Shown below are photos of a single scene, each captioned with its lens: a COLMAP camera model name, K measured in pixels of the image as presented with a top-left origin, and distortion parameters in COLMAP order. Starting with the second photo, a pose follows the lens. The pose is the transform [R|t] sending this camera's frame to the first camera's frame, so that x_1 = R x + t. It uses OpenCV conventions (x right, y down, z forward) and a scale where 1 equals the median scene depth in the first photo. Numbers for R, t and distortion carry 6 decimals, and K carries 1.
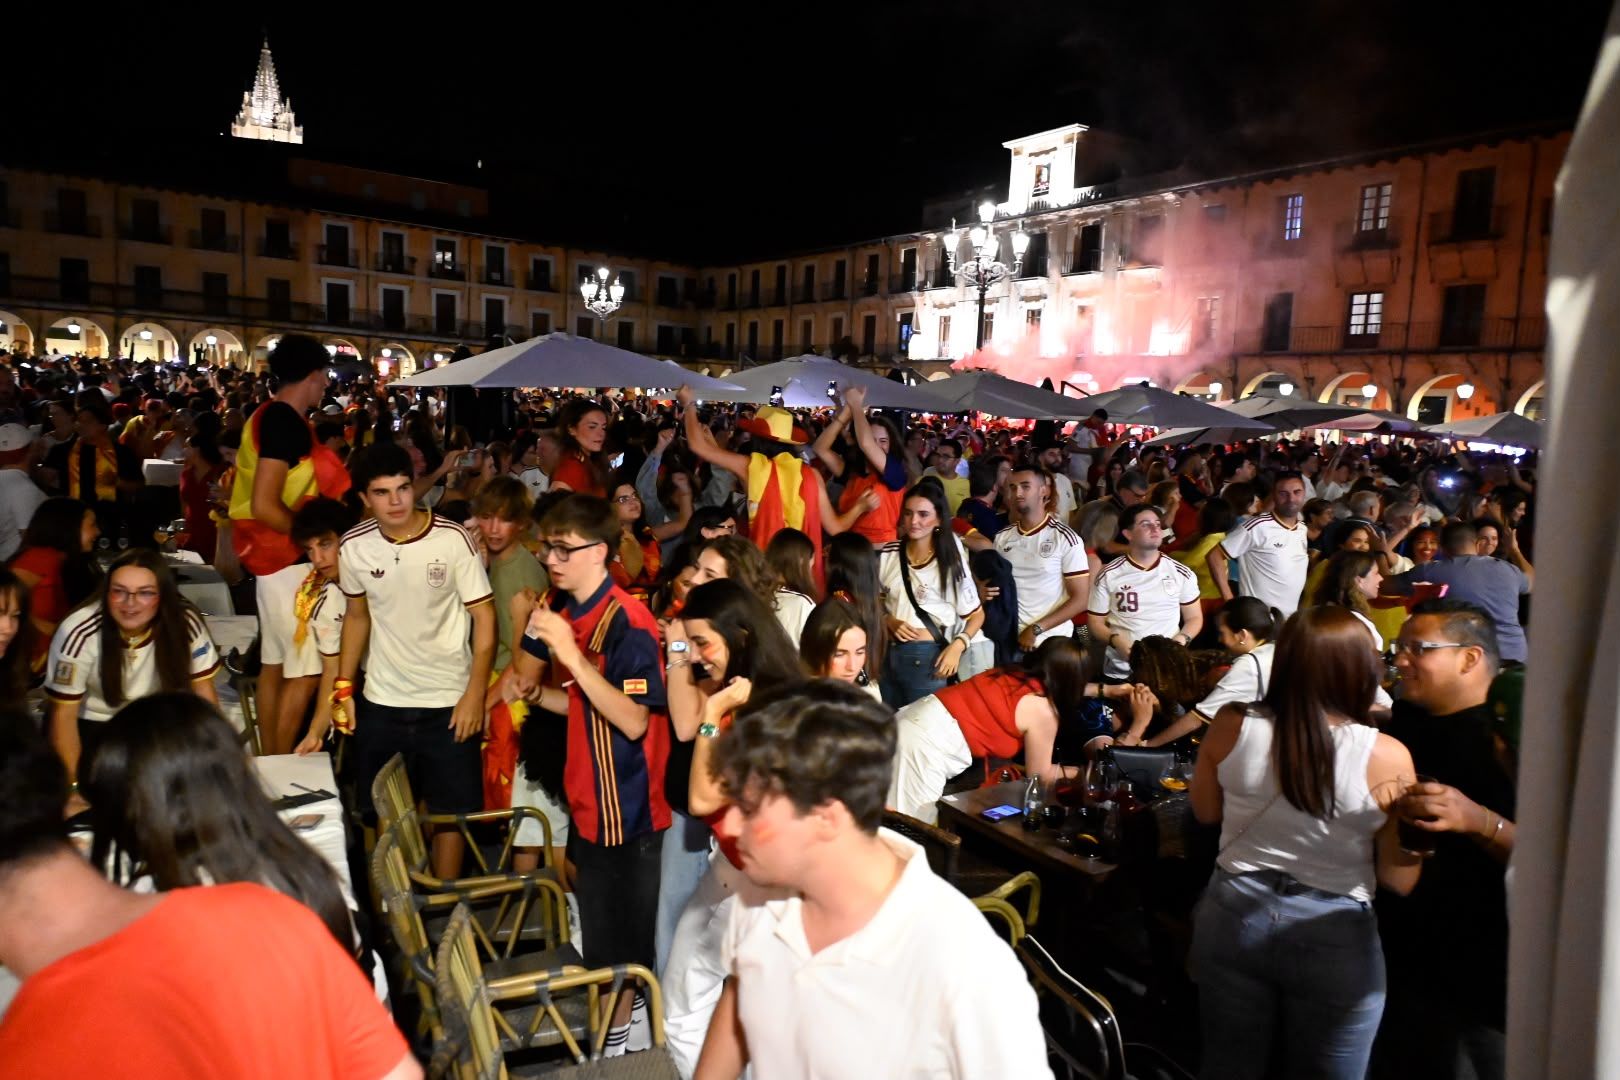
lens RADIAL K [[1068.6, 0, 815.1], [0, 1068.6, 535.1], [0, 0, 1]] dist [0.011538, -0.009733]
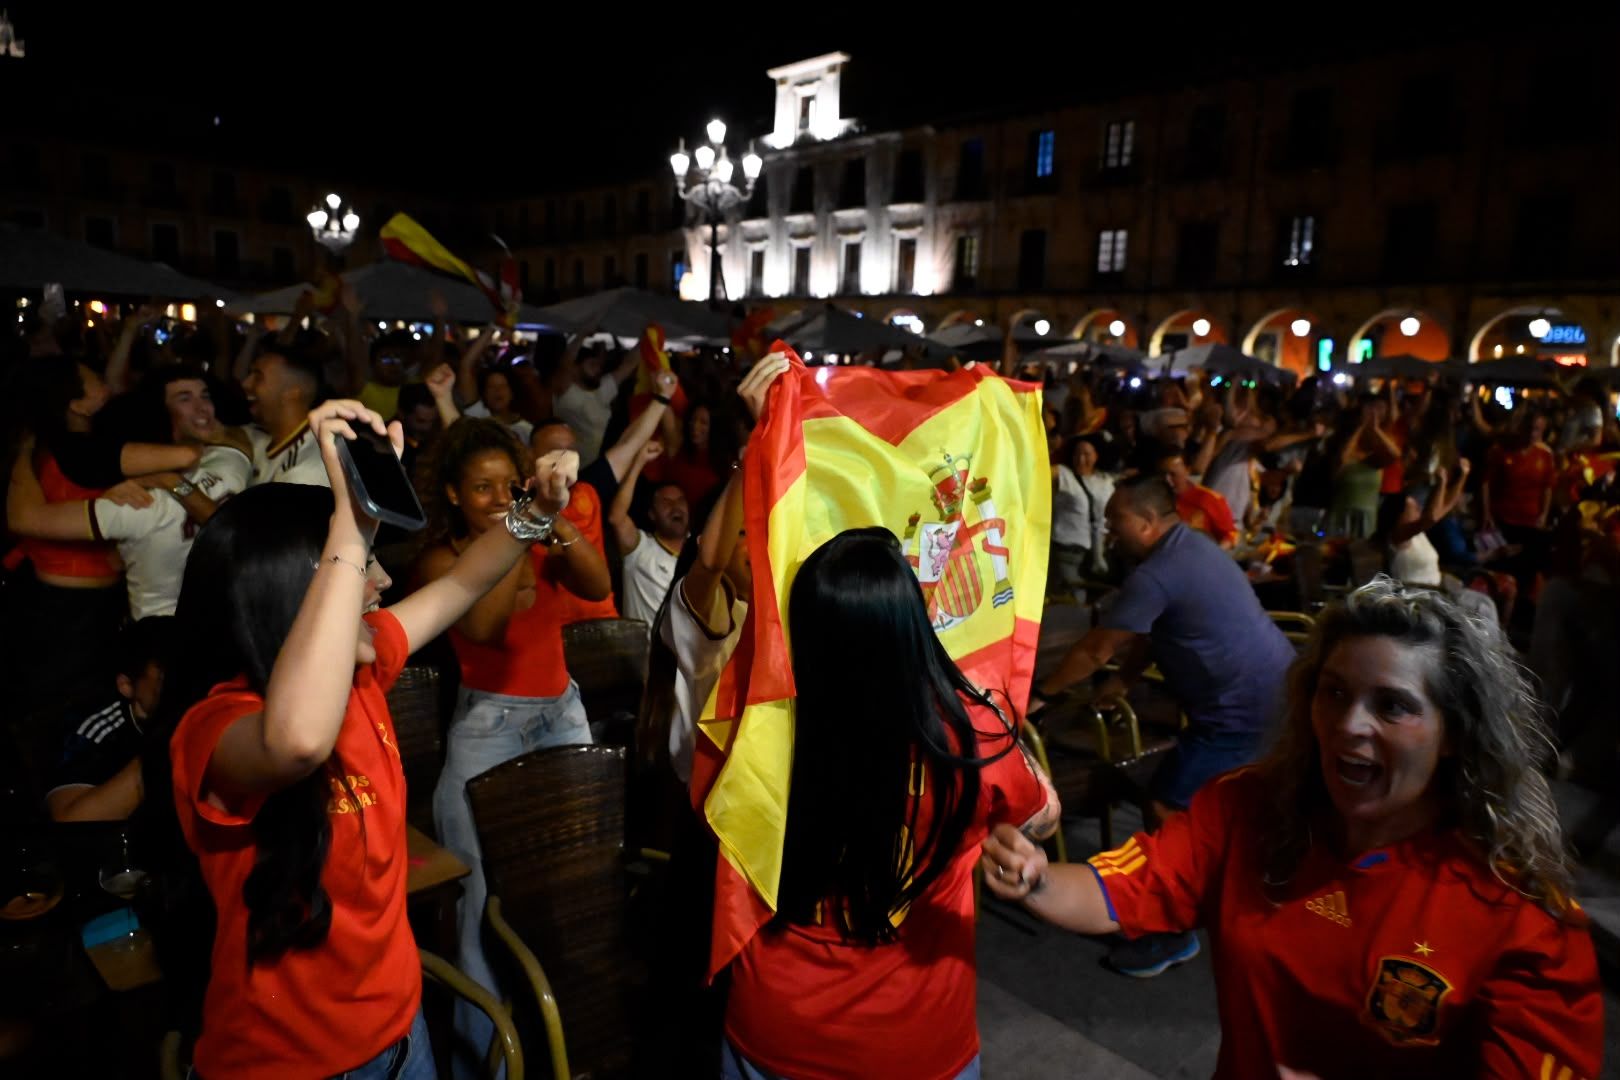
lens RADIAL K [[1068.6, 0, 807.3], [0, 1068.6, 535.9], [0, 0, 1]] dist [0.011538, -0.009733]
pose [[0.987575, -0.030199, 0.154220, 0.055860], [0.023048, 0.998584, 0.047949, 0.005203], [-0.155450, -0.043798, 0.986872, 0.031869]]
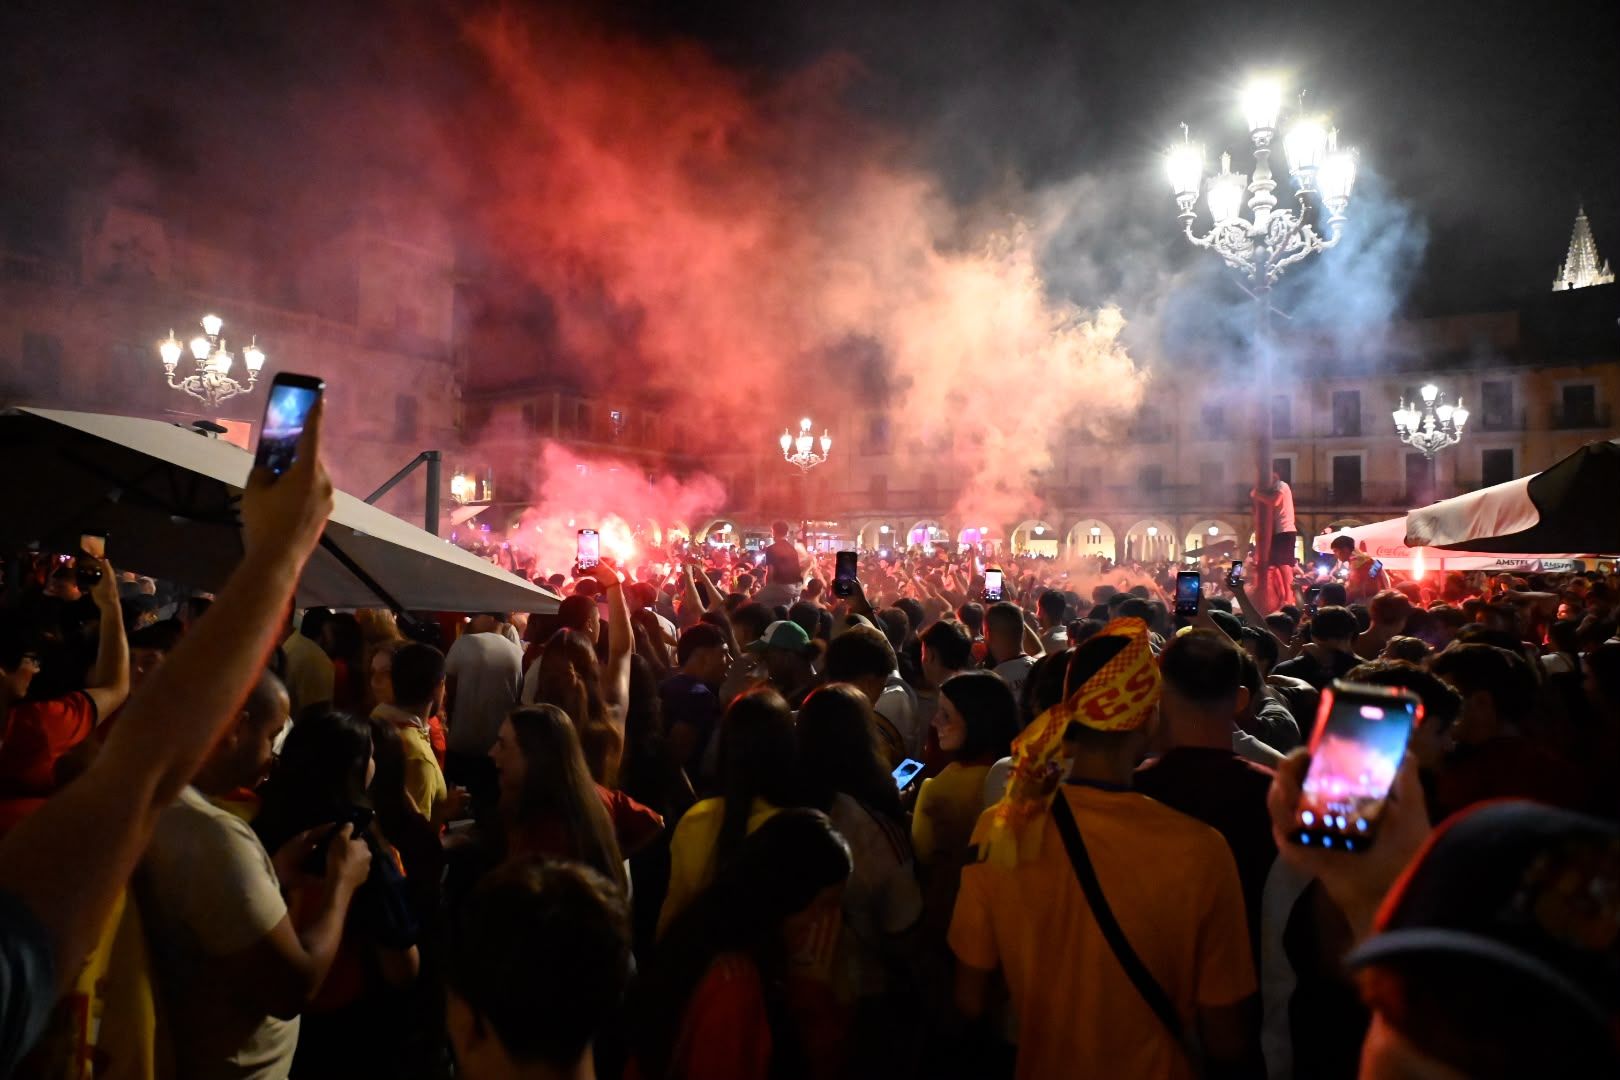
lens RADIAL K [[1068.6, 0, 834.1], [0, 1068.6, 564.2], [0, 0, 1]] dist [0.011538, -0.009733]
pose [[0.387757, -0.045022, -0.920661, 0.316603], [-0.102403, 0.990520, -0.091568, -0.035766], [0.916056, 0.129784, 0.379471, 0.444483]]
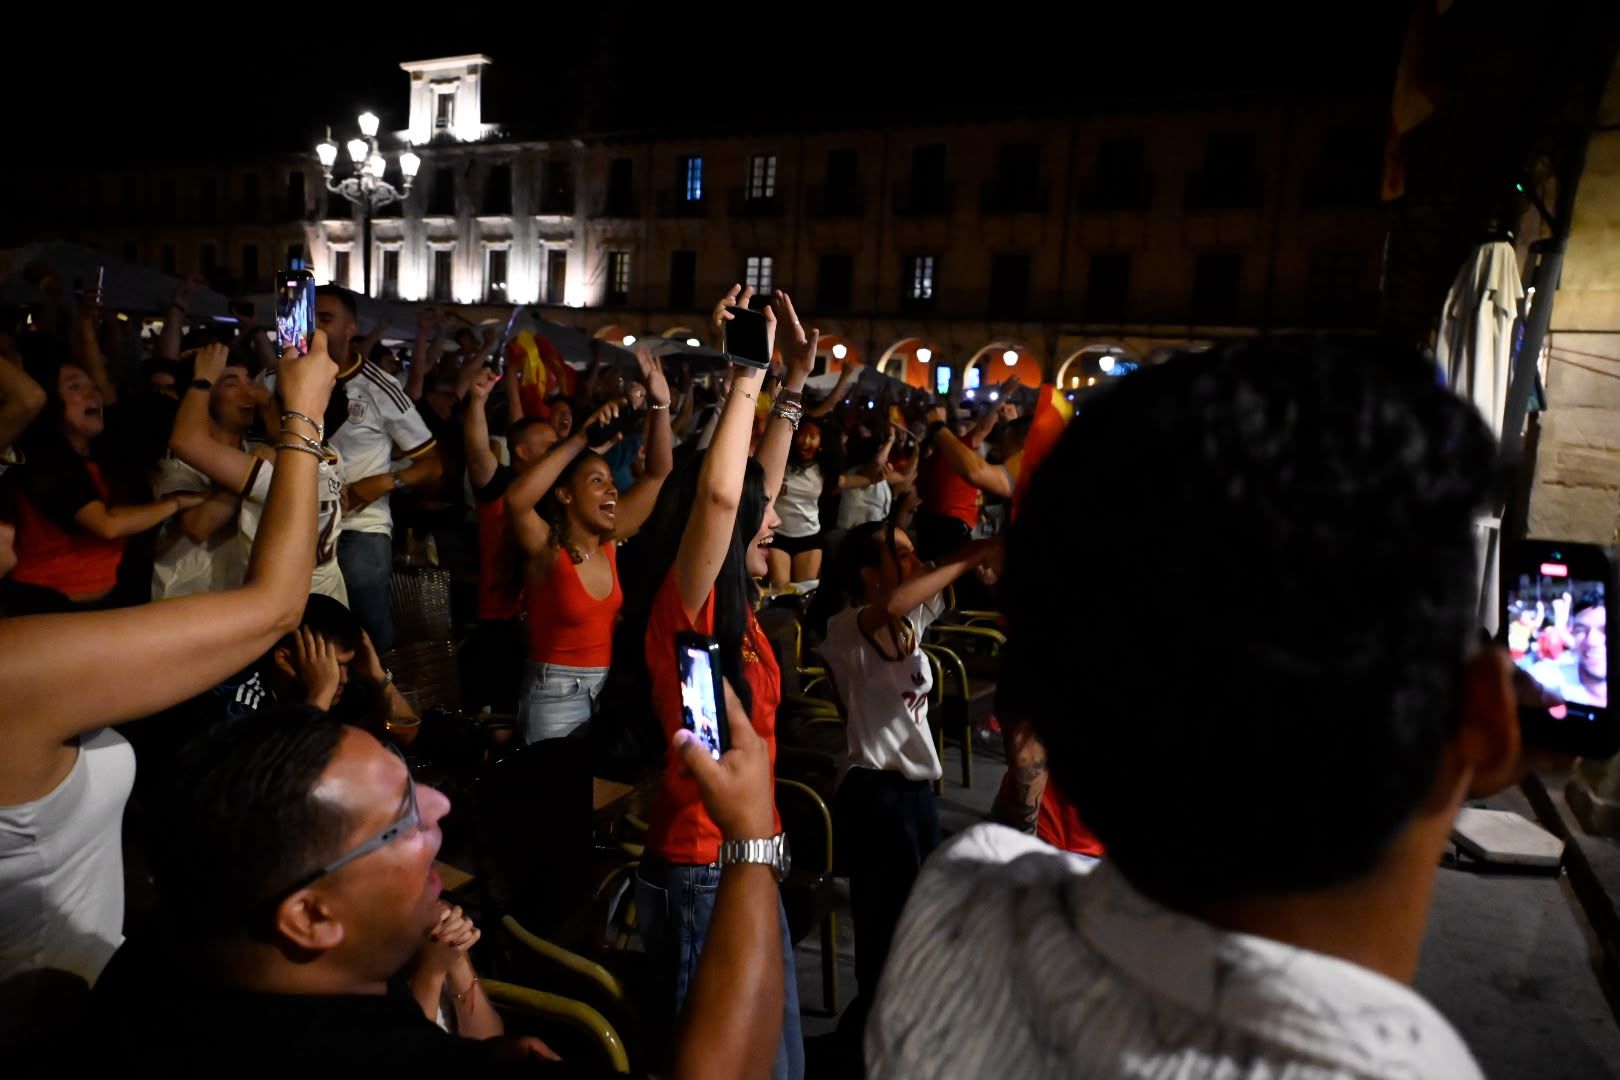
lens RADIAL K [[1068.6, 0, 797.5], [0, 1068.6, 536.0], [0, 0, 1]] dist [0.011538, -0.009733]
pose [[0.879019, -0.044857, 0.474673, 0.024266], [0.027573, 0.998681, 0.043315, 0.006360], [-0.475990, -0.024987, 0.879096, 0.028918]]
